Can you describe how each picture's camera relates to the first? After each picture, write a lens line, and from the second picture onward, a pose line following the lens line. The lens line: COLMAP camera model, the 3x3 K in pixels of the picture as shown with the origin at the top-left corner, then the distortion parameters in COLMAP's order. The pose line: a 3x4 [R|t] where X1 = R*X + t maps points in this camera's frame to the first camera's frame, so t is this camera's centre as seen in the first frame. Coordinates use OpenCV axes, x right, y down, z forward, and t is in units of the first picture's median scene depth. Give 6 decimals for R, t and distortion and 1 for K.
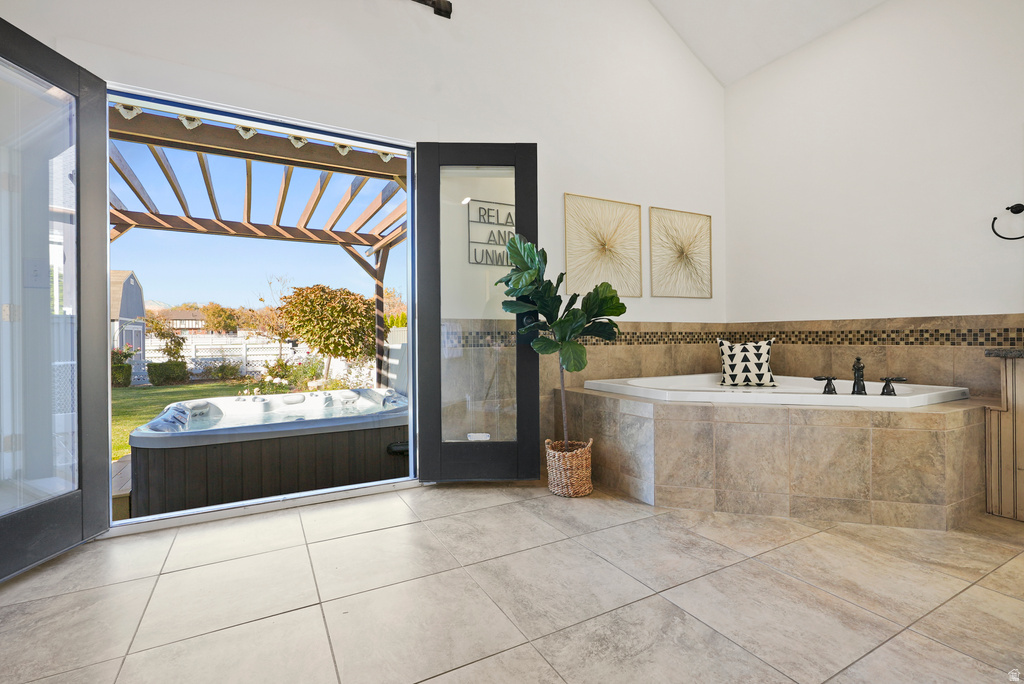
lens RADIAL K [[468.6, 0, 507.8], [0, 468.6, 334.0], [0, 0, 1]] dist [-0.008462, 0.004074]
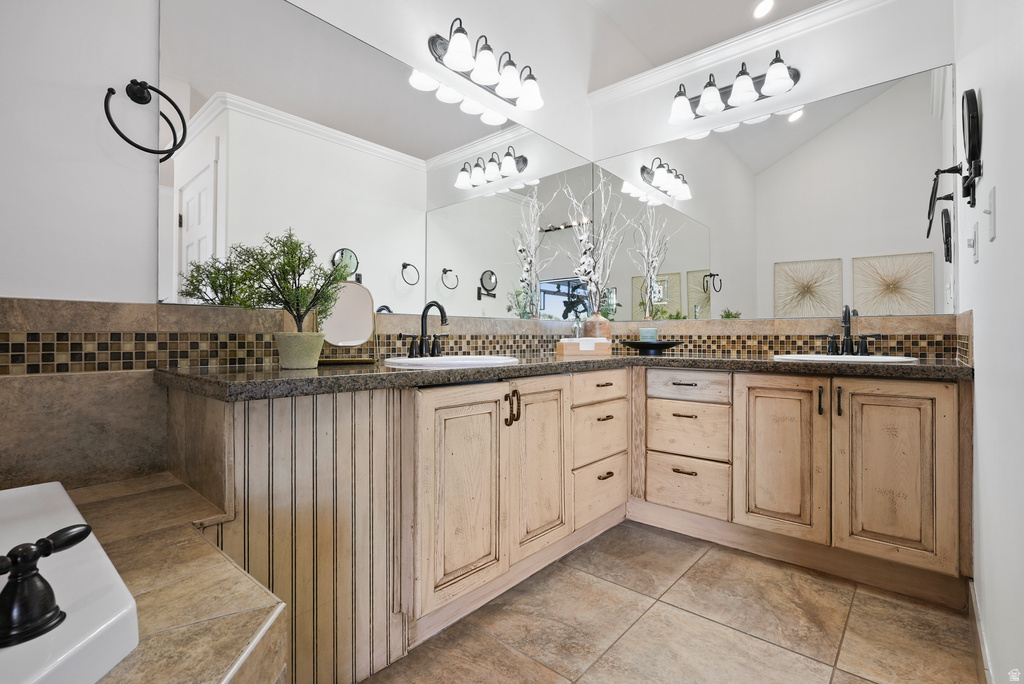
lens RADIAL K [[468.6, 0, 514.3], [0, 468.6, 334.5], [0, 0, 1]] dist [-0.008462, 0.004074]
pose [[-0.349932, 0.016153, 0.936636, 0.472157], [-0.001476, 0.999841, -0.017795, -0.002447], [-0.936774, -0.007610, -0.349853, 0.768517]]
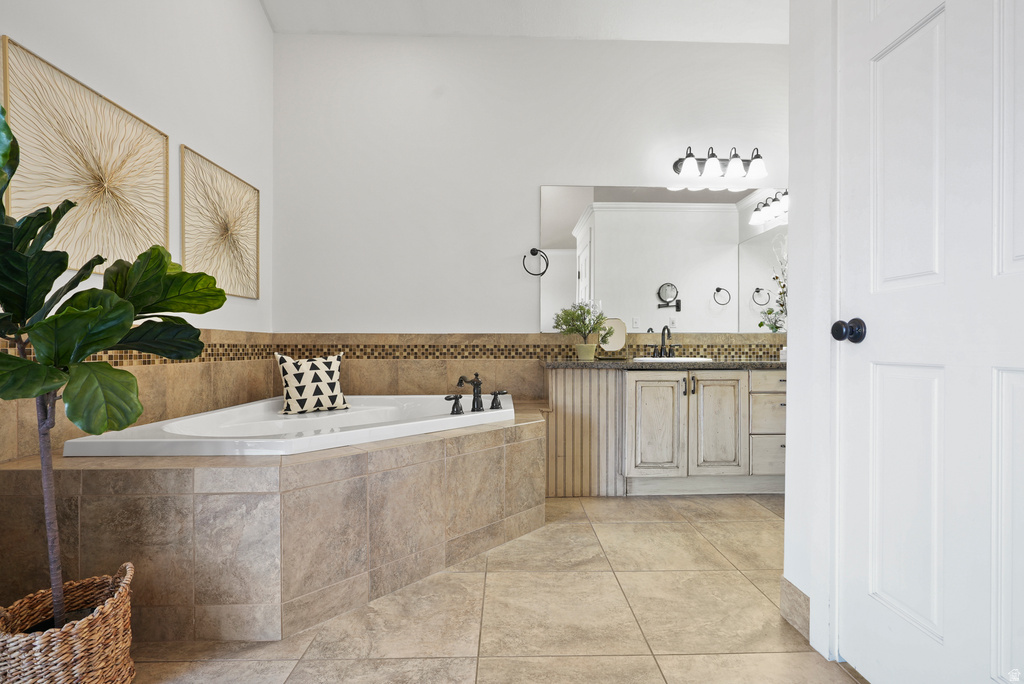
lens RADIAL K [[468.6, 0, 521.6], [0, 468.6, 347.2], [0, 0, 1]] dist [-0.008462, 0.004074]
pose [[0.448323, 0.006708, 0.893846, -0.072594], [-0.008416, 0.999959, -0.003283, -0.001124], [-0.893832, -0.006051, 0.448362, 0.434304]]
